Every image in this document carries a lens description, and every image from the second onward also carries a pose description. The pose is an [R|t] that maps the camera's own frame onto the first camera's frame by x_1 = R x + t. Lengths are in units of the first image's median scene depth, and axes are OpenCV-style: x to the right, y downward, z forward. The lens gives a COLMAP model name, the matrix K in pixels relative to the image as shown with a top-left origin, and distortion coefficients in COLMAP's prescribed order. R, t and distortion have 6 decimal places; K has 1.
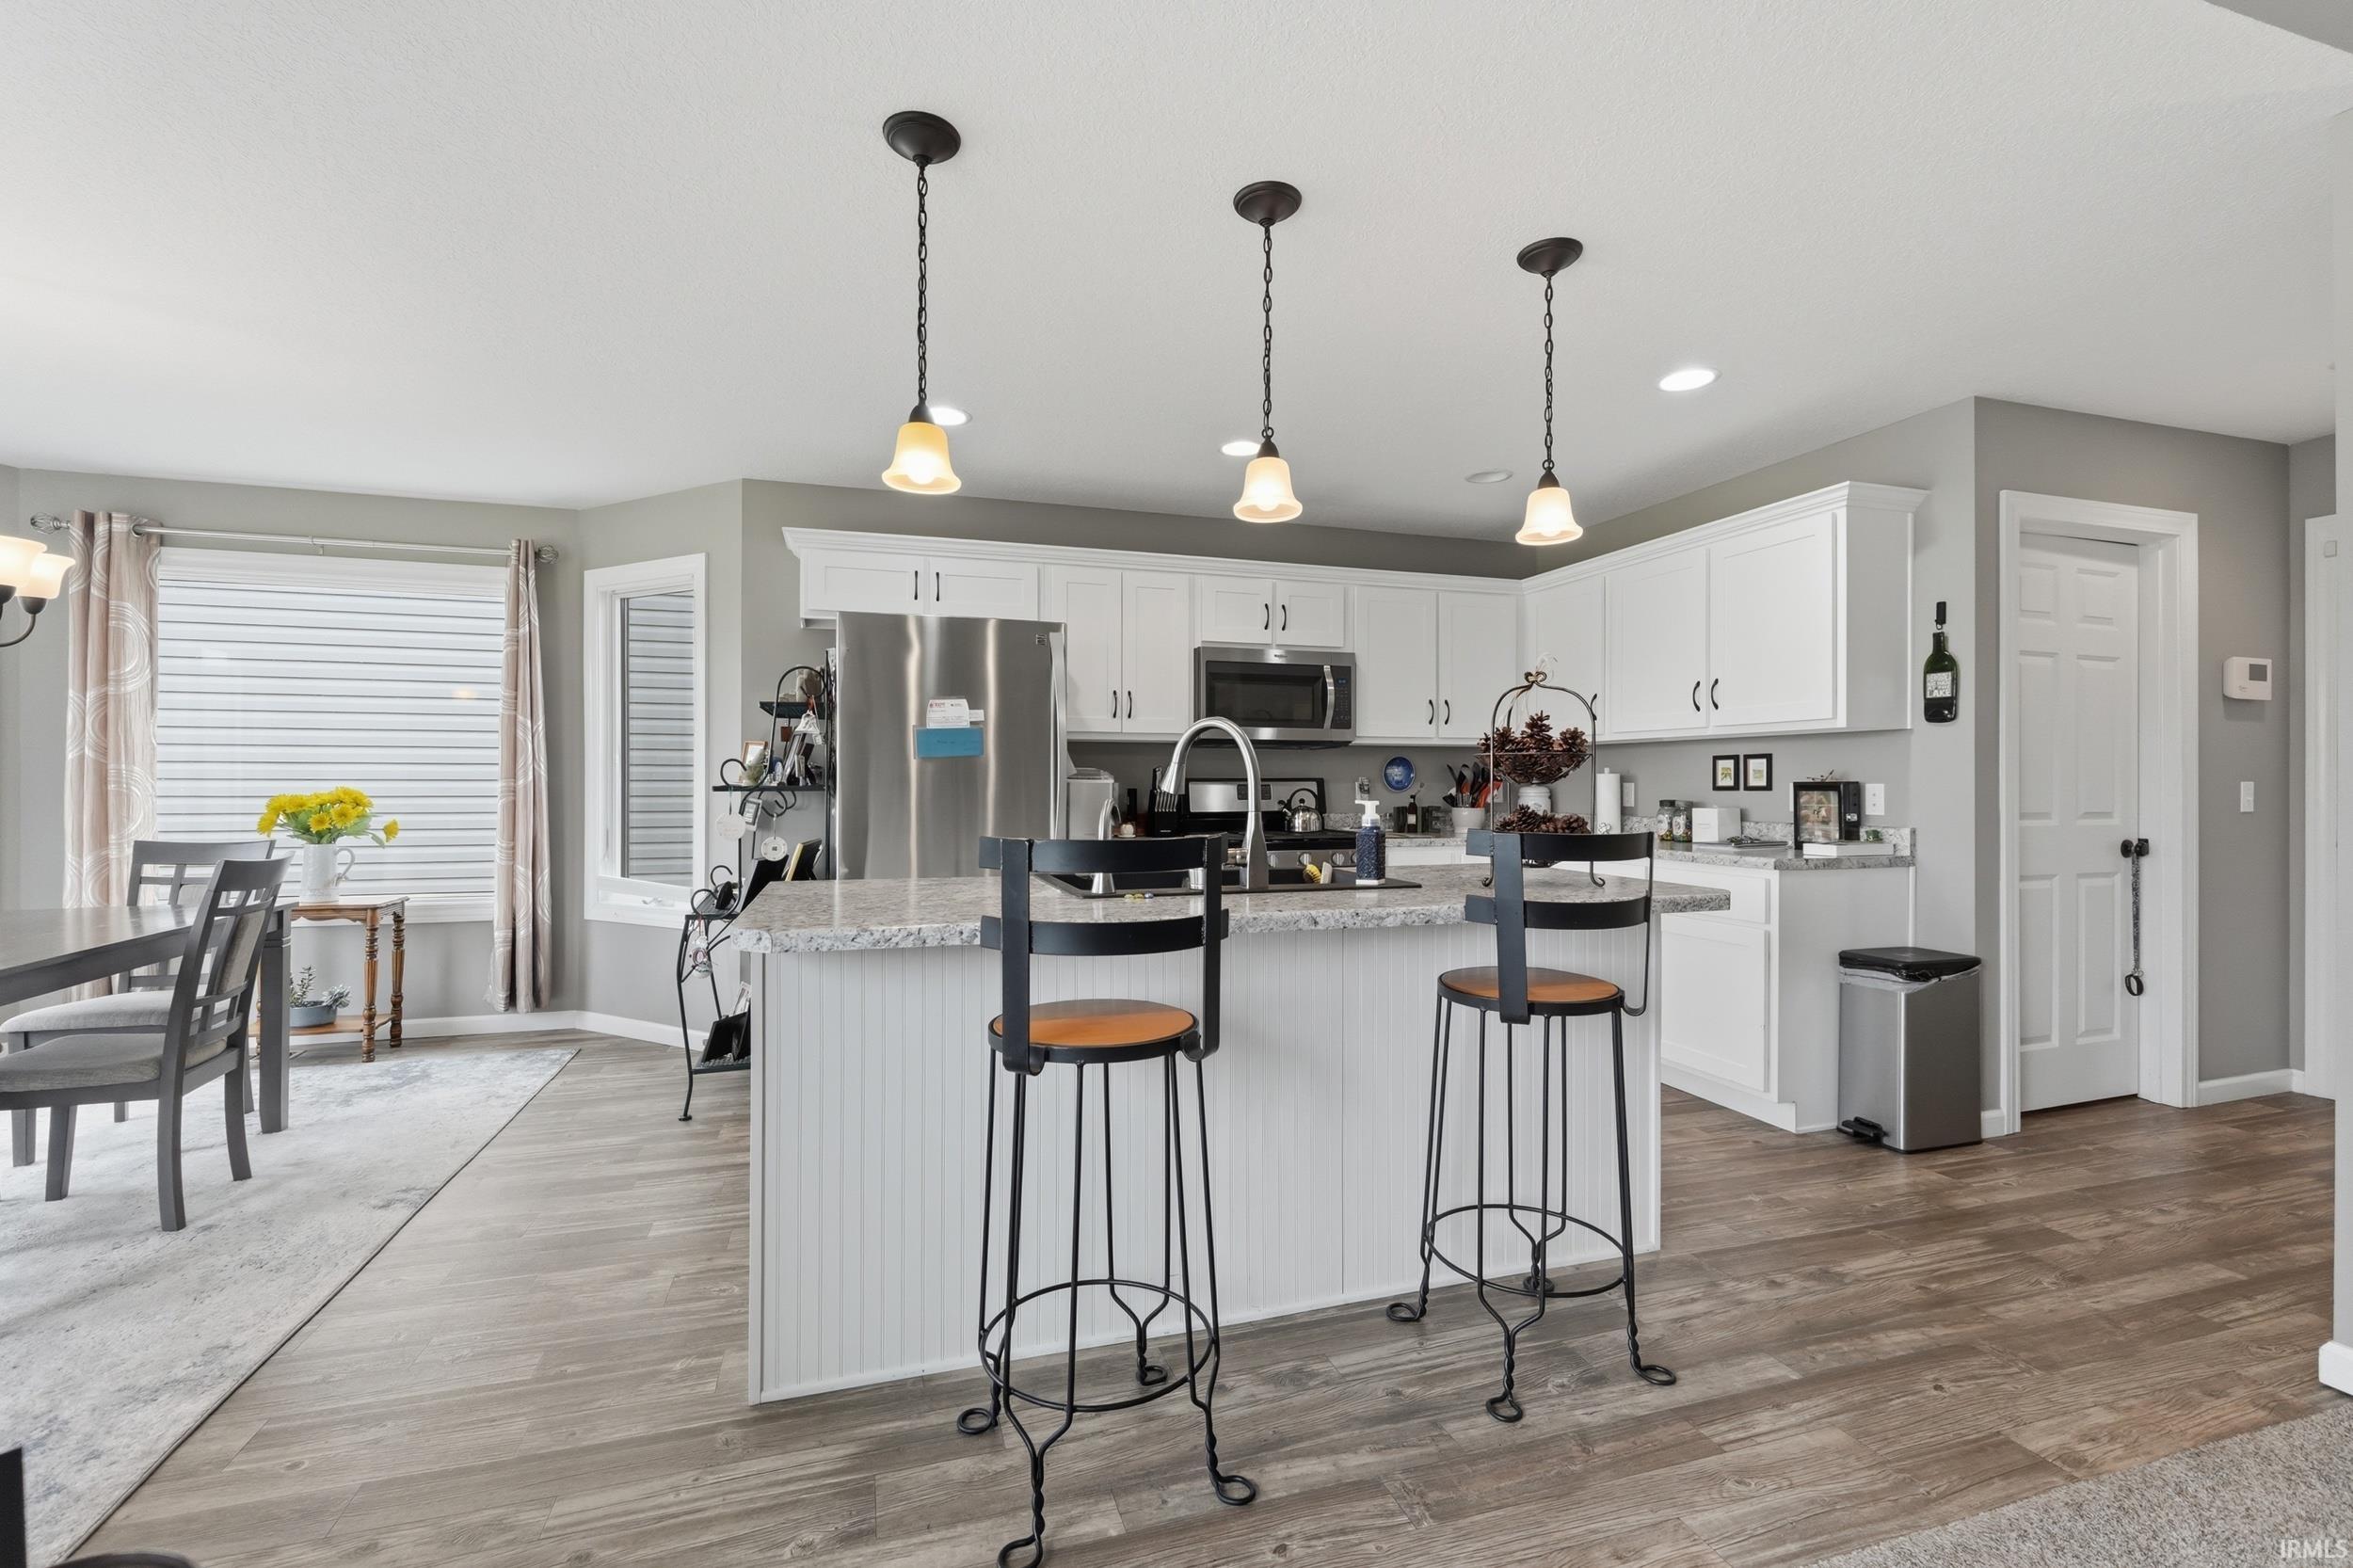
lens RADIAL K [[1004.4, 0, 1174.6], [0, 1004.4, 782.6], [0, 0, 1]] dist [0.001809, -0.000311]
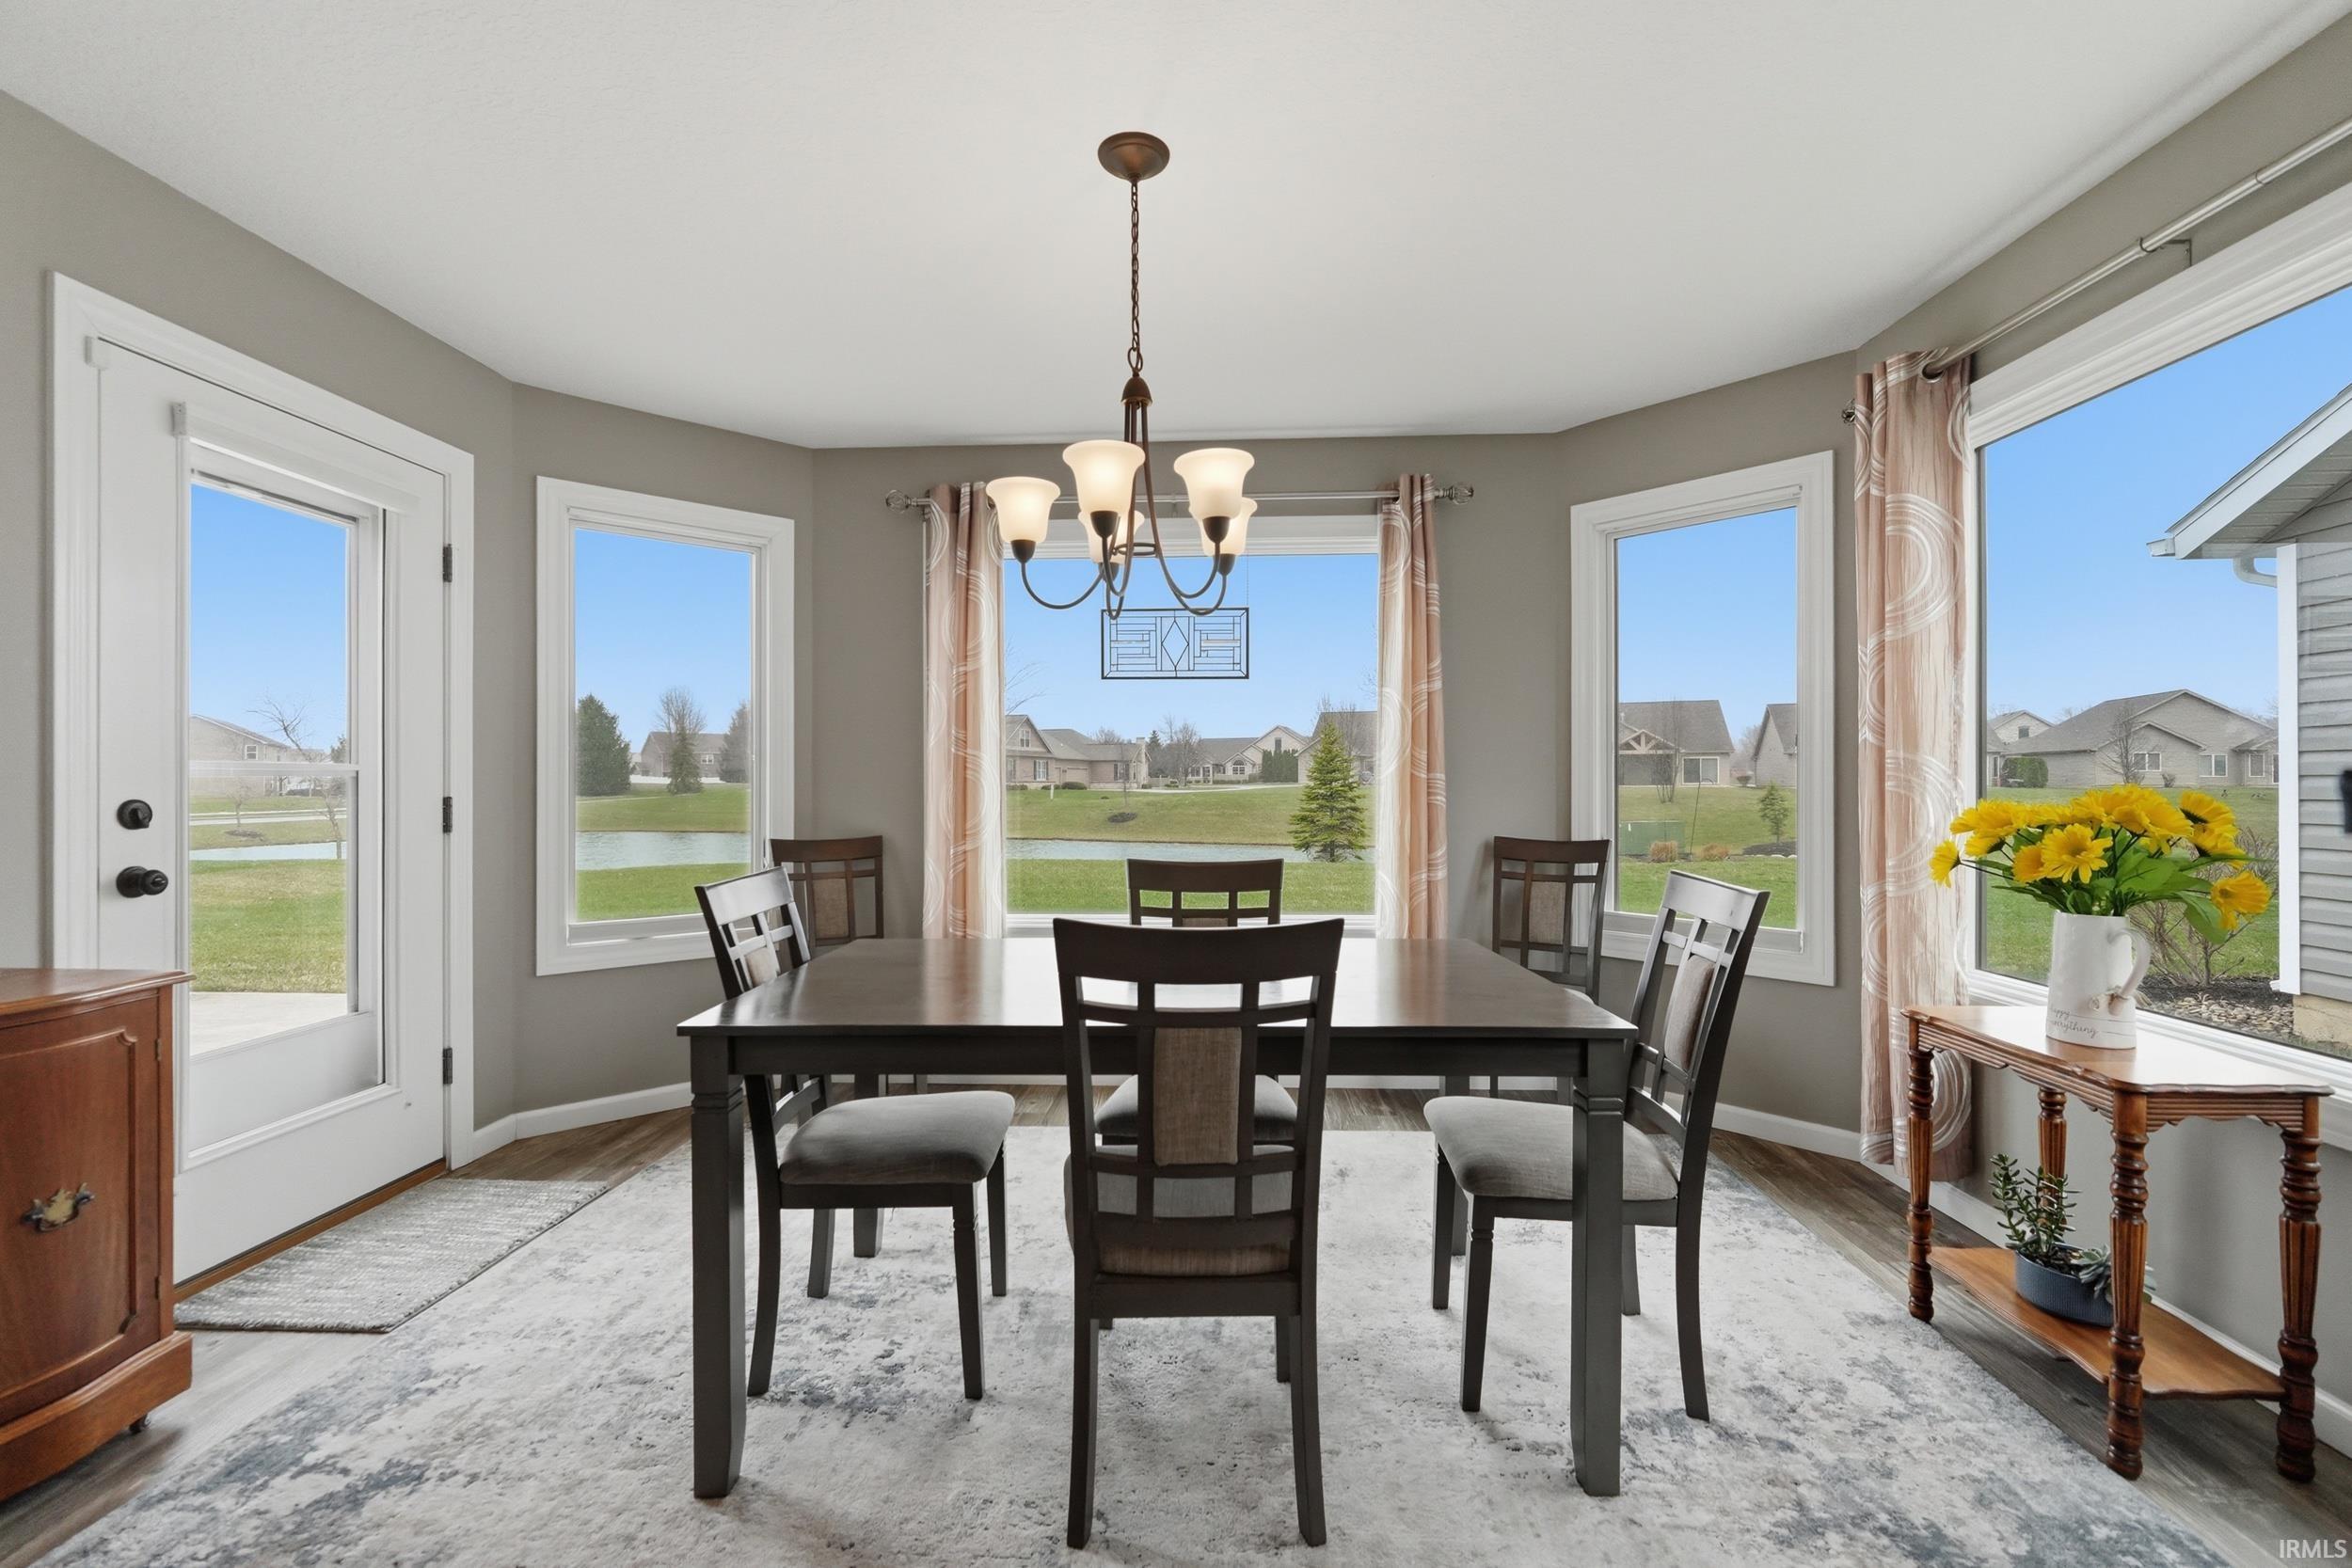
lens RADIAL K [[1003.9, 0, 1171.3], [0, 1003.9, 781.6], [0, 0, 1]] dist [0.001809, -0.000311]
pose [[-0.350328, -0.003606, -0.936620, -0.353791], [0.001192, 0.999990, -0.004296, 0.005169], [0.936626, -0.002621, -0.350320, 0.954068]]
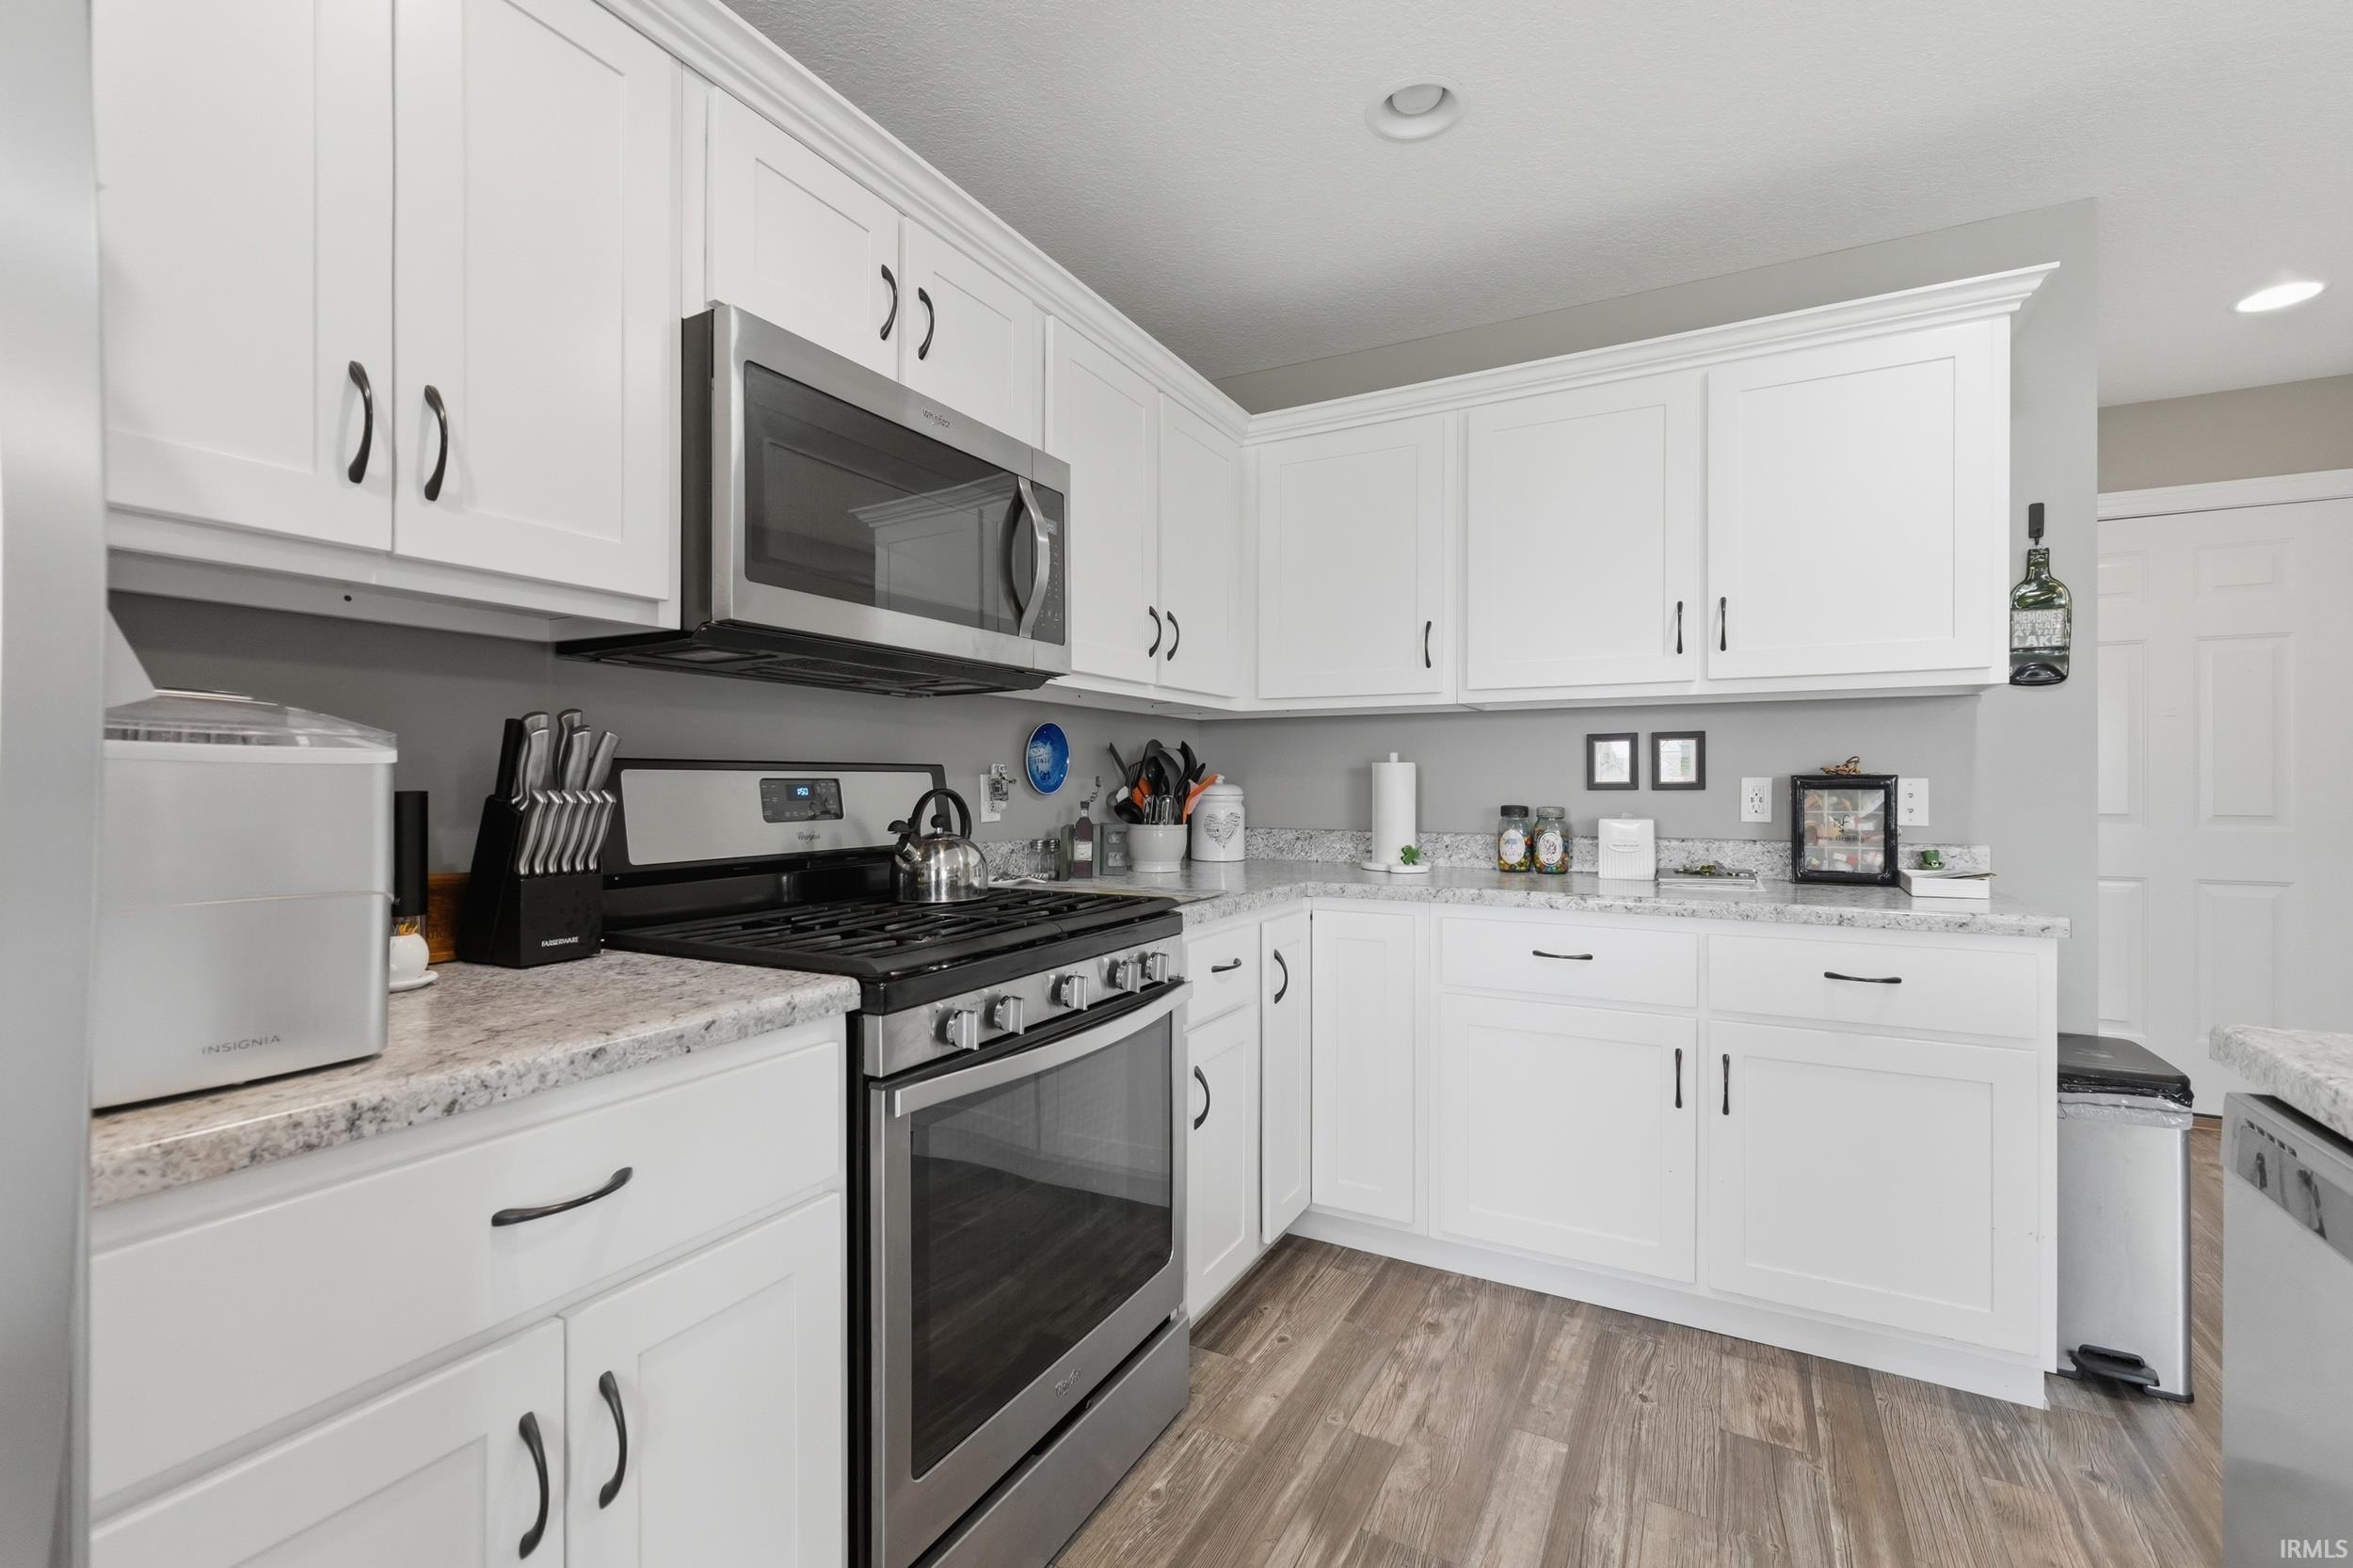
lens RADIAL K [[1004.4, 0, 1161.8], [0, 1004.4, 787.6], [0, 0, 1]] dist [0.001809, -0.000311]
pose [[0.725726, -0.001771, 0.687982, -0.109638], [0.000053, 0.999997, 0.002518, 0.006161], [-0.687984, -0.001791, 0.725723, 0.908751]]
